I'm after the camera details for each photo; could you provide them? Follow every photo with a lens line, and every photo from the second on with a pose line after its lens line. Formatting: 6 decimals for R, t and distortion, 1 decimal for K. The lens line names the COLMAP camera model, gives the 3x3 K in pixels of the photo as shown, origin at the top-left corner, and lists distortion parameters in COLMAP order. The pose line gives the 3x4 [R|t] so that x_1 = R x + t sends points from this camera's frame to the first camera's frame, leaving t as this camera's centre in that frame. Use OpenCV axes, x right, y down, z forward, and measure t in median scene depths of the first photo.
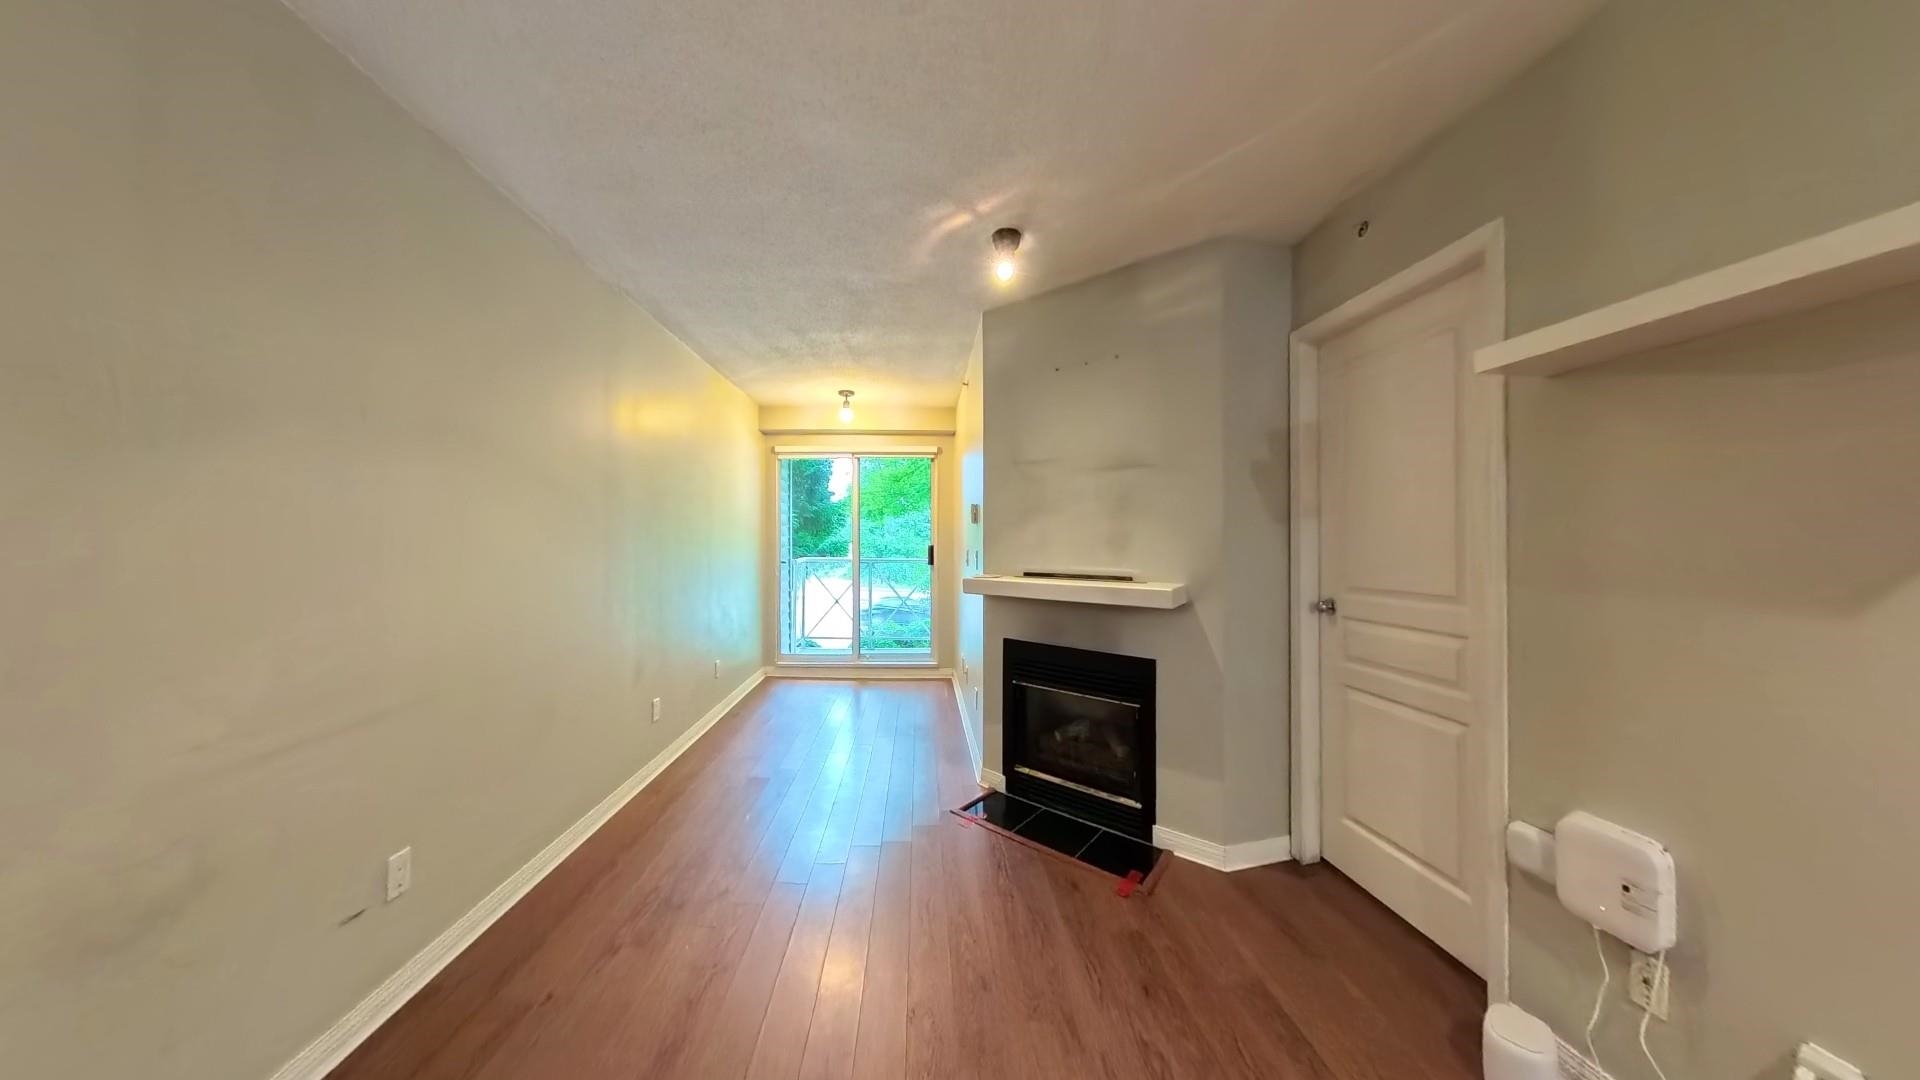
lens RADIAL K [[623.8, 0, 999.3], [0, 623.8, 540.3], [0, 0, 1]] dist [-0.070965, 0.000071]
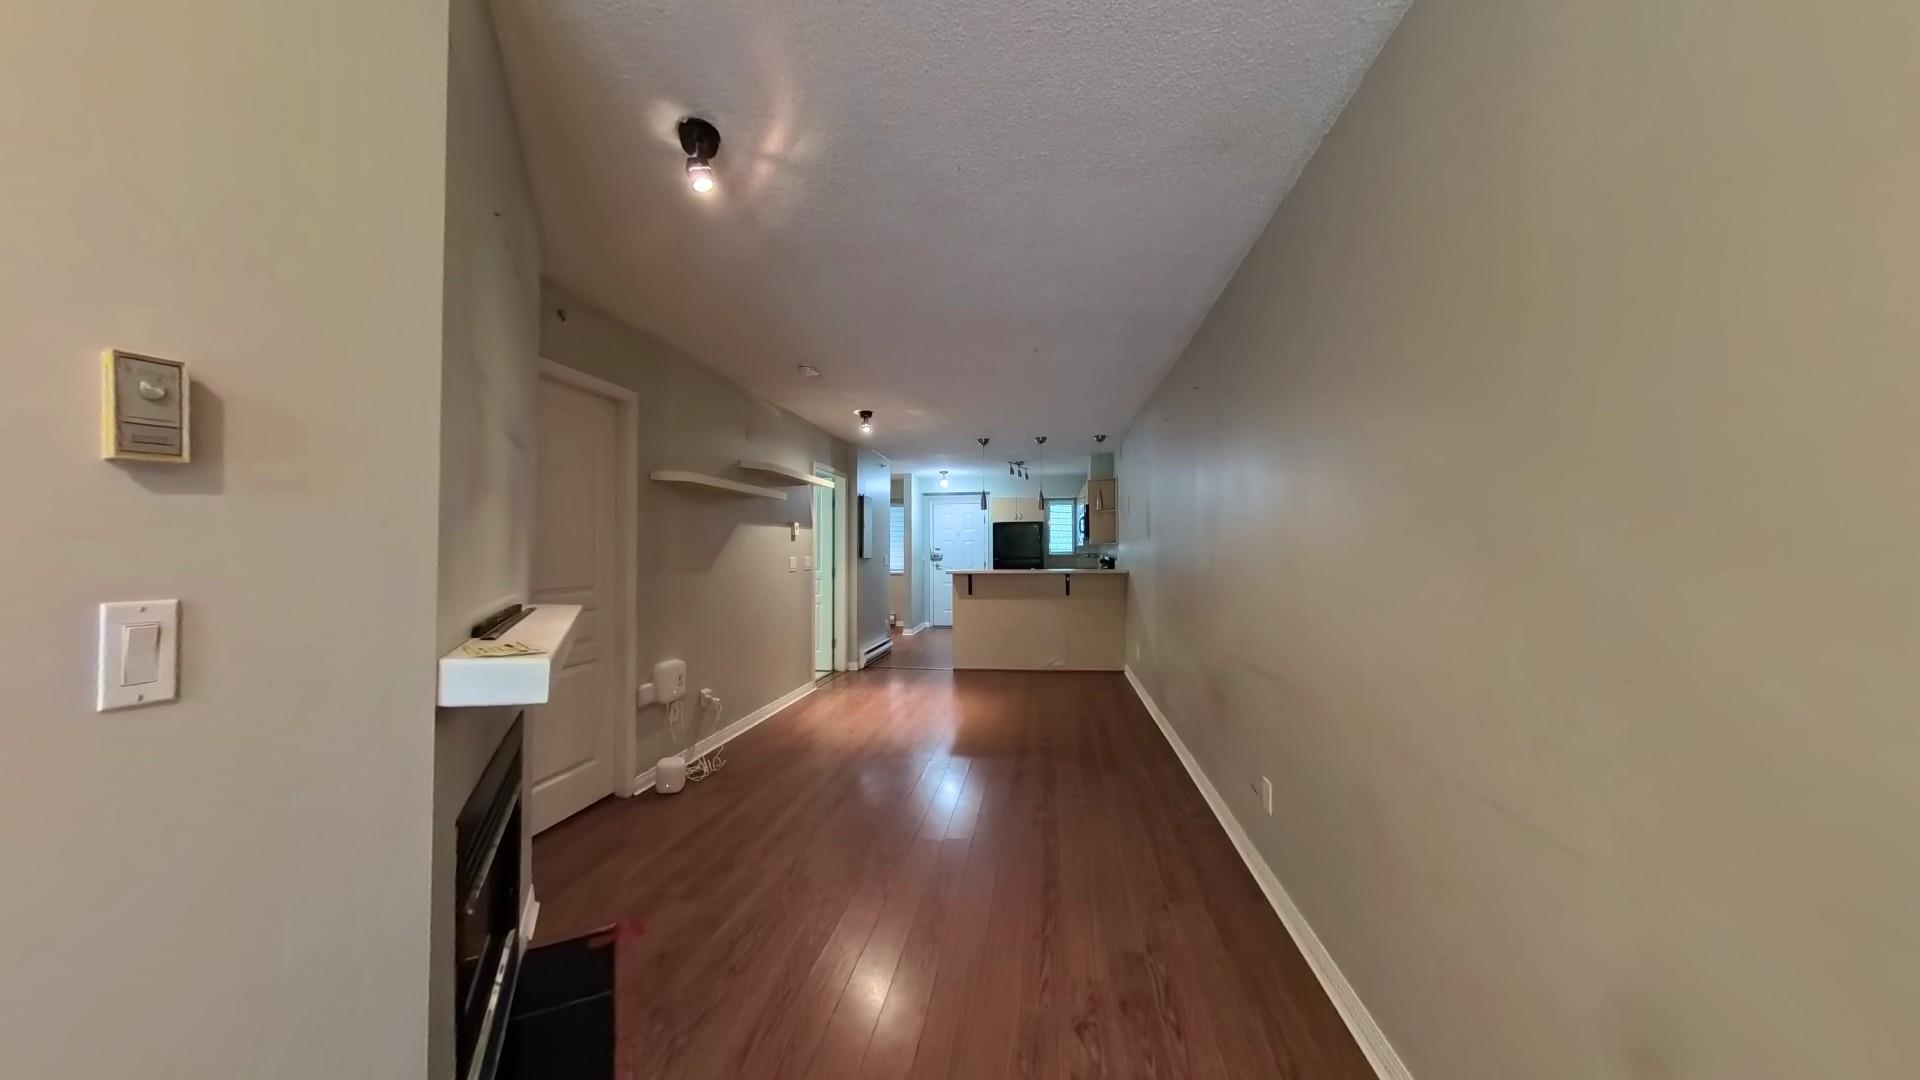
lens RADIAL K [[623.8, 0, 999.3], [0, 623.8, 540.3], [0, 0, 1]] dist [-0.070965, 0.000071]
pose [[-0.980225, 0.016854, 0.197168, -0.383701], [0.010322, 0.999365, -0.034110, 0.015430], [-0.197618, -0.031400, -0.979776, 1.306404]]
